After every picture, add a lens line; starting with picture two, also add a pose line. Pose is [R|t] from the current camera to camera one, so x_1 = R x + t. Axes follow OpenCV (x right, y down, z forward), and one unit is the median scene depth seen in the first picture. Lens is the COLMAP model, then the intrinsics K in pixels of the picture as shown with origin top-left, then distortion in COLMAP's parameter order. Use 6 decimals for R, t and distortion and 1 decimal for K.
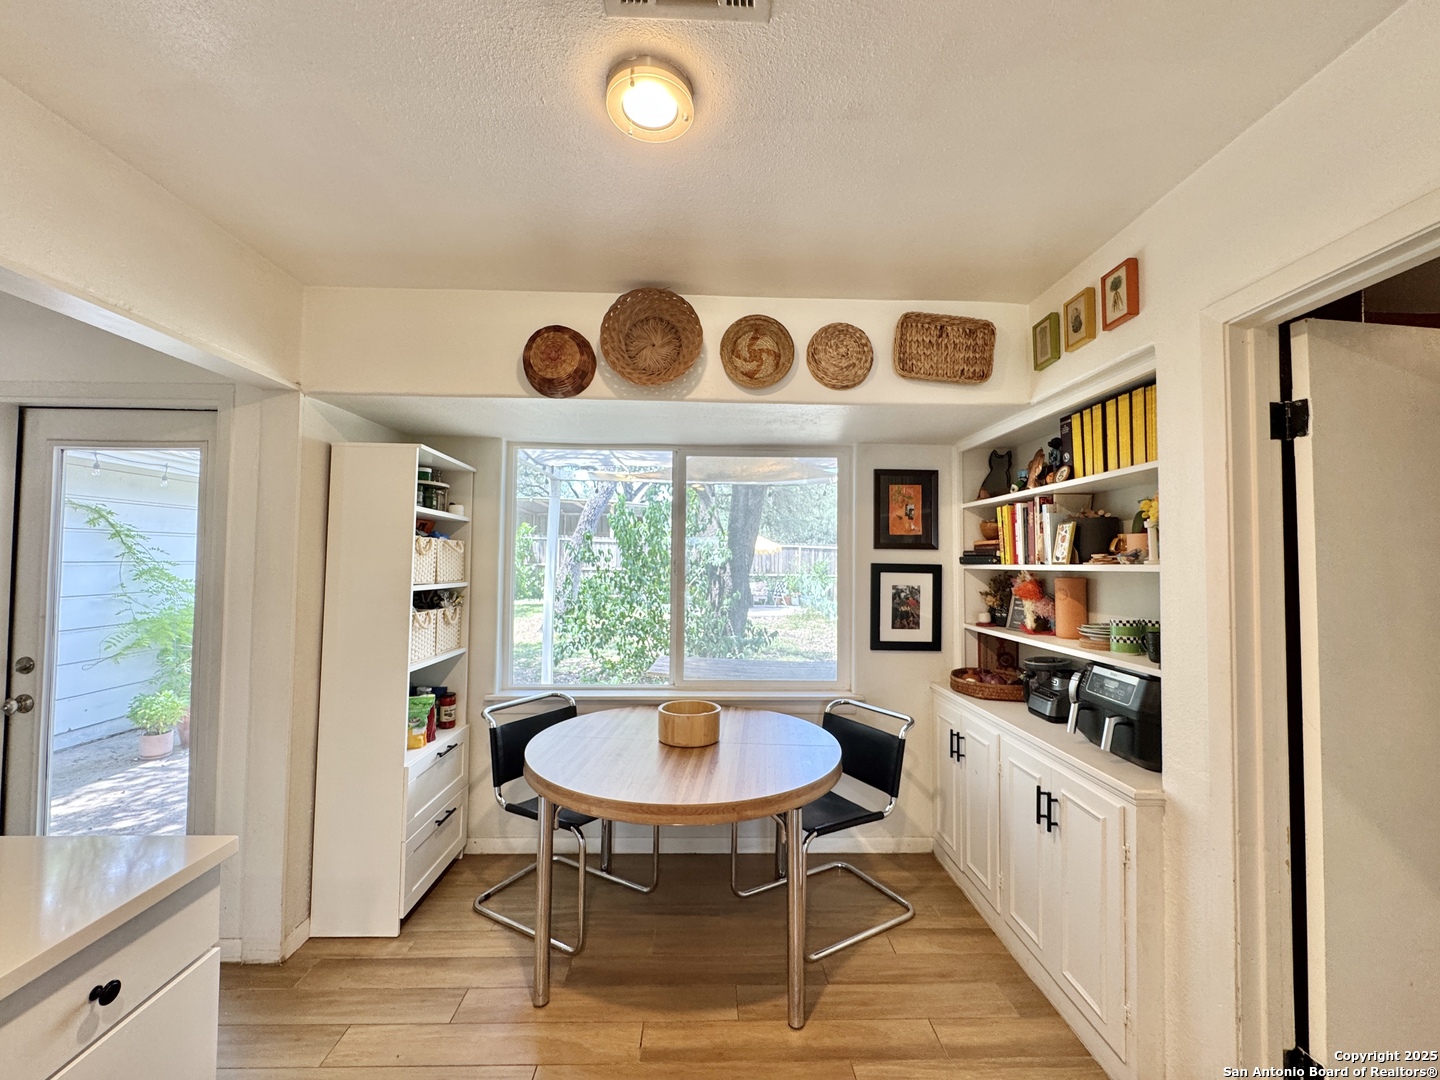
lens RADIAL K [[579.4, 0, 692.6], [0, 579.4, 541.4], [0, 0, 1]] dist [-0.002477, 0.000114]
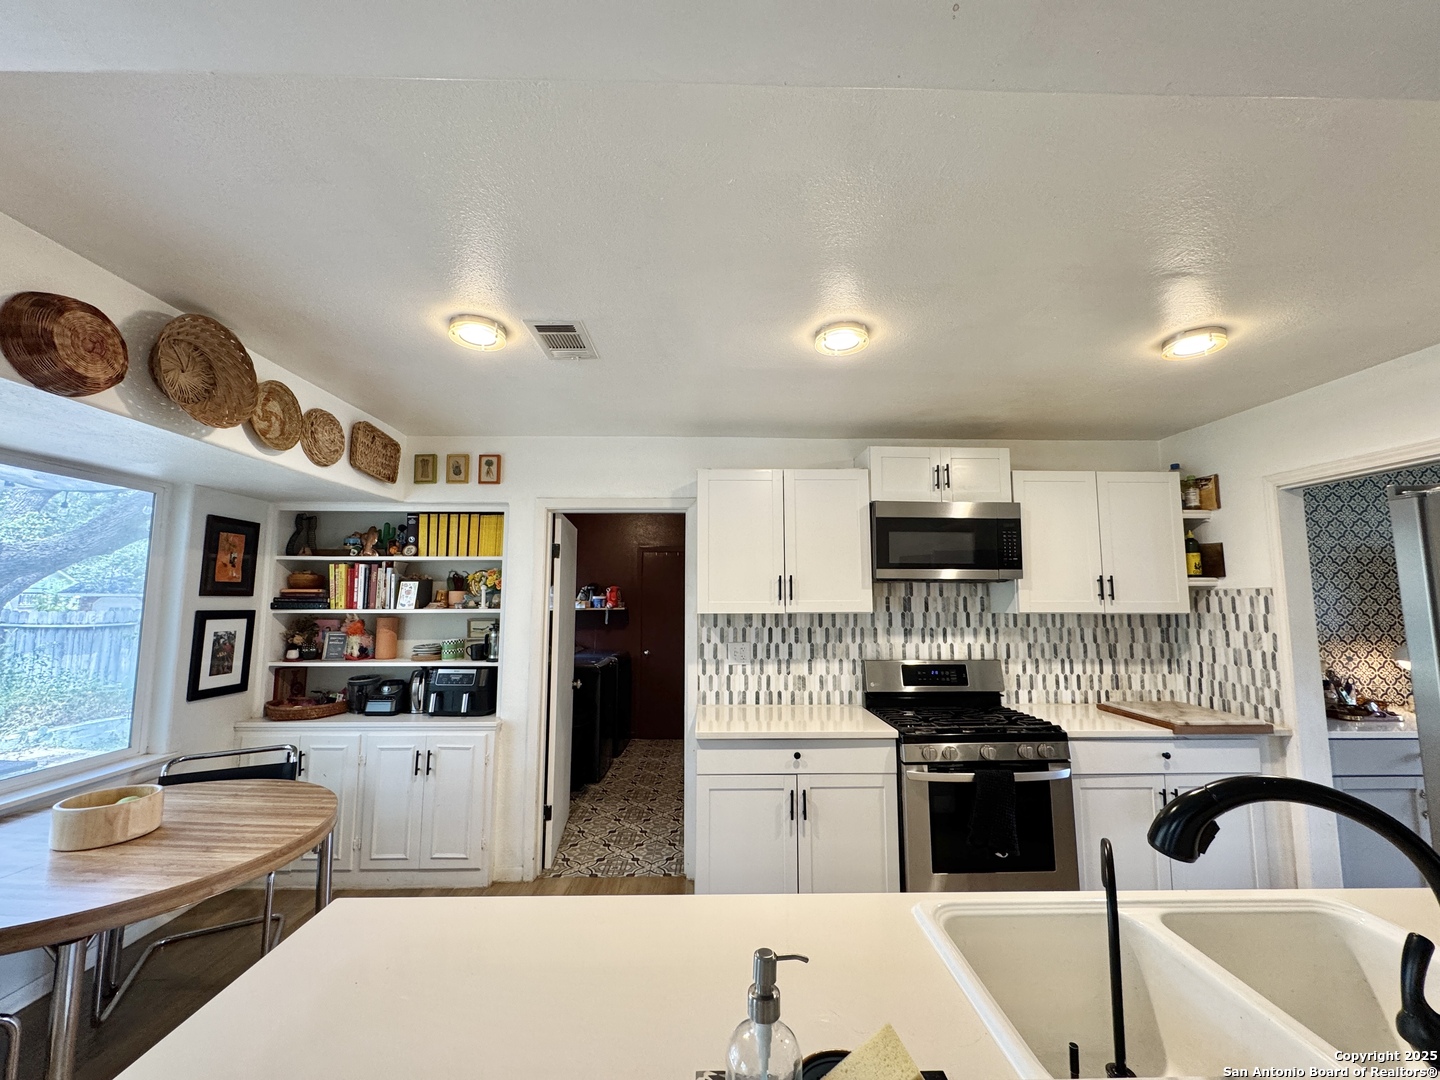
lens RADIAL K [[579.4, 0, 732.2], [0, 579.4, 541.5], [0, 0, 1]] dist [-0.002477, 0.000114]
pose [[-0.015515, 0.090246, 0.995799, -0.903478], [-0.036130, 0.995218, -0.090756, -0.029303], [-0.999227, -0.037386, -0.012180, 0.158376]]
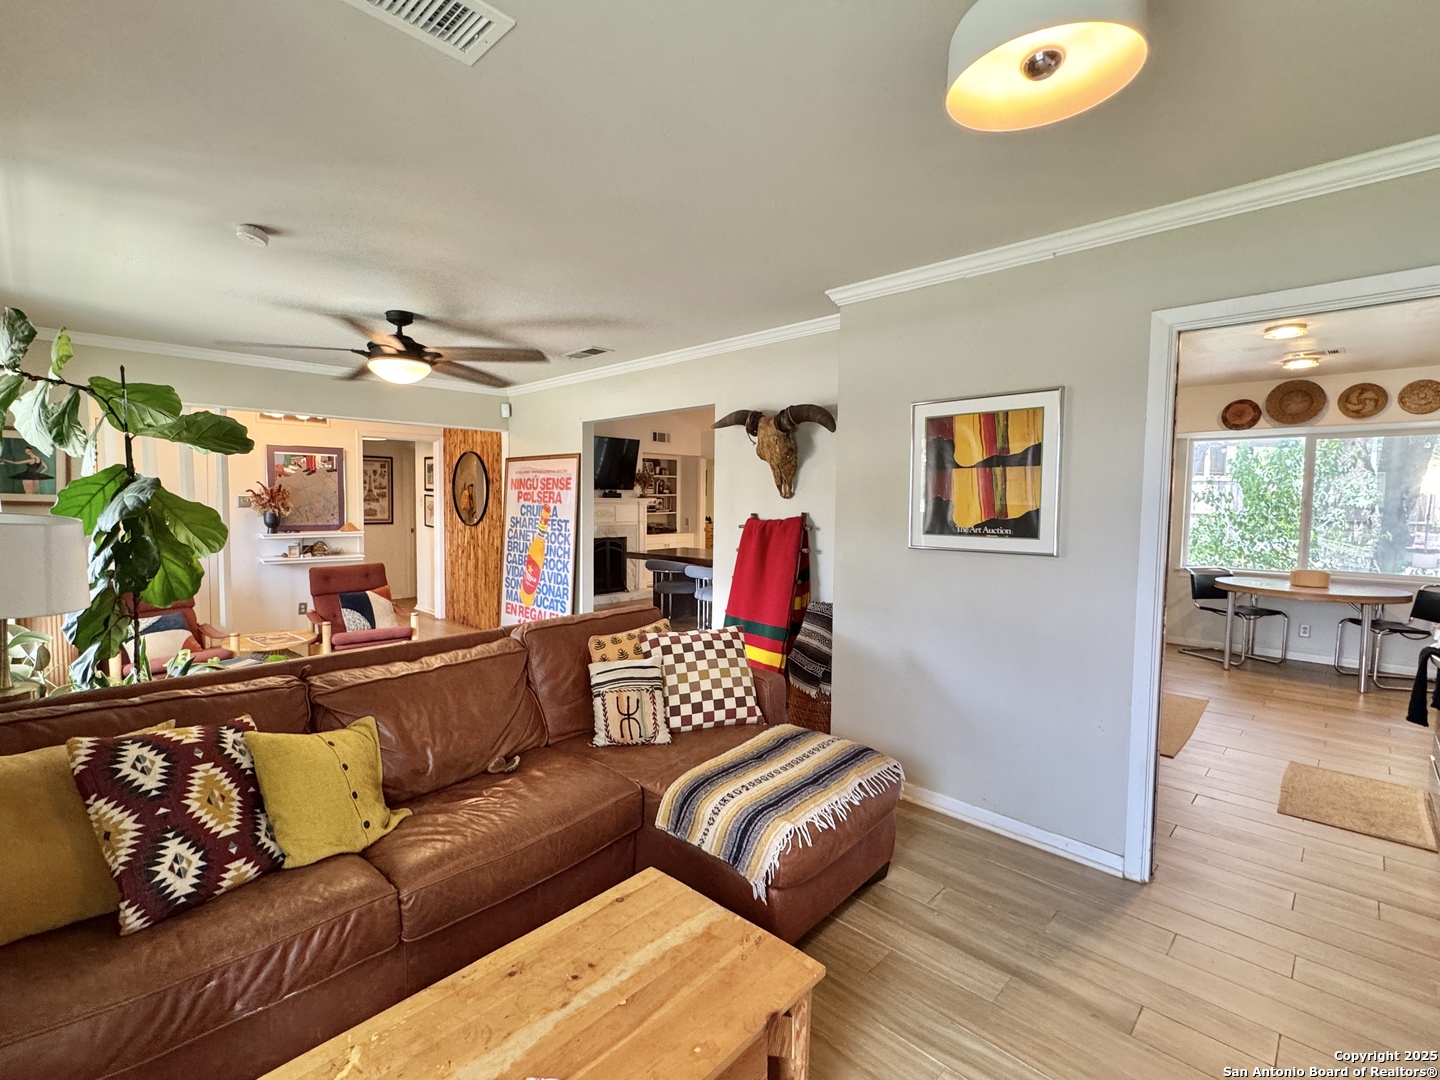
lens RADIAL K [[636.9, 0, 717.9], [0, 636.9, 528.2], [0, 0, 1]] dist [0.000228, 0.000731]
pose [[0.714208, 0.029433, -0.699315, 0.070274], [0.021062, 0.997759, 0.063504, -0.058725], [0.699617, -0.060084, 0.711987, -2.237537]]
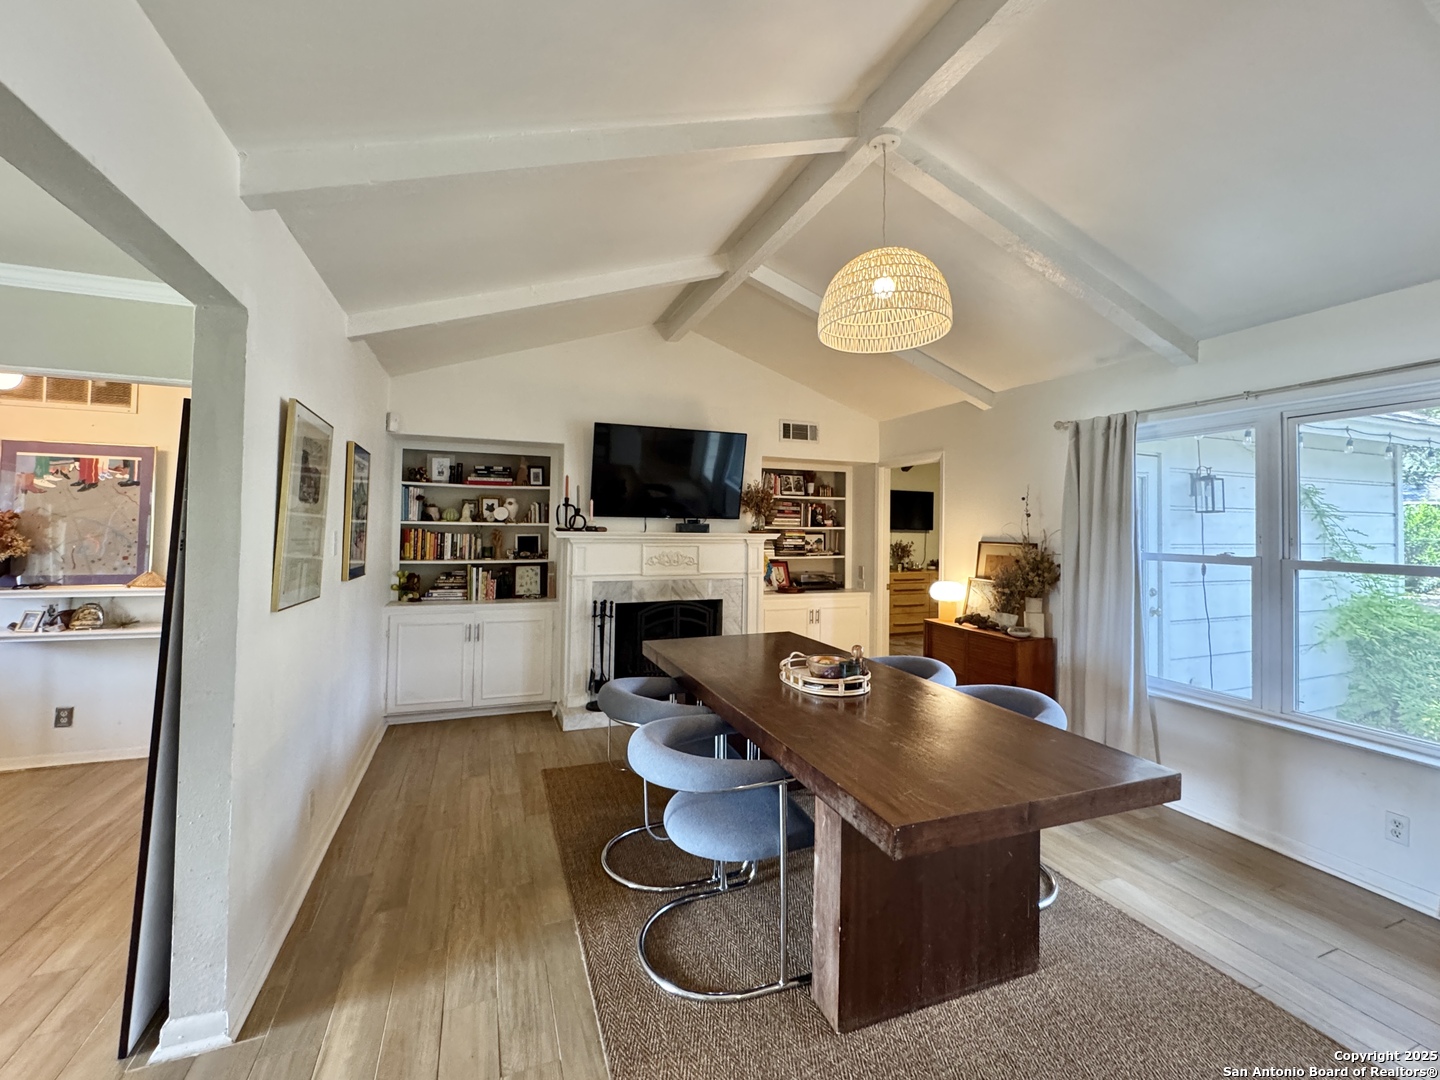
lens RADIAL K [[611.3, 0, 746.5], [0, 611.3, 511.4], [0, 0, 1]] dist [-0.004557, 0.001281]
pose [[0.370489, -0.028971, -0.928385, -0.995008], [0.018674, 0.999544, -0.023739, -0.030123], [0.928649, -0.008542, 0.370861, -0.570418]]
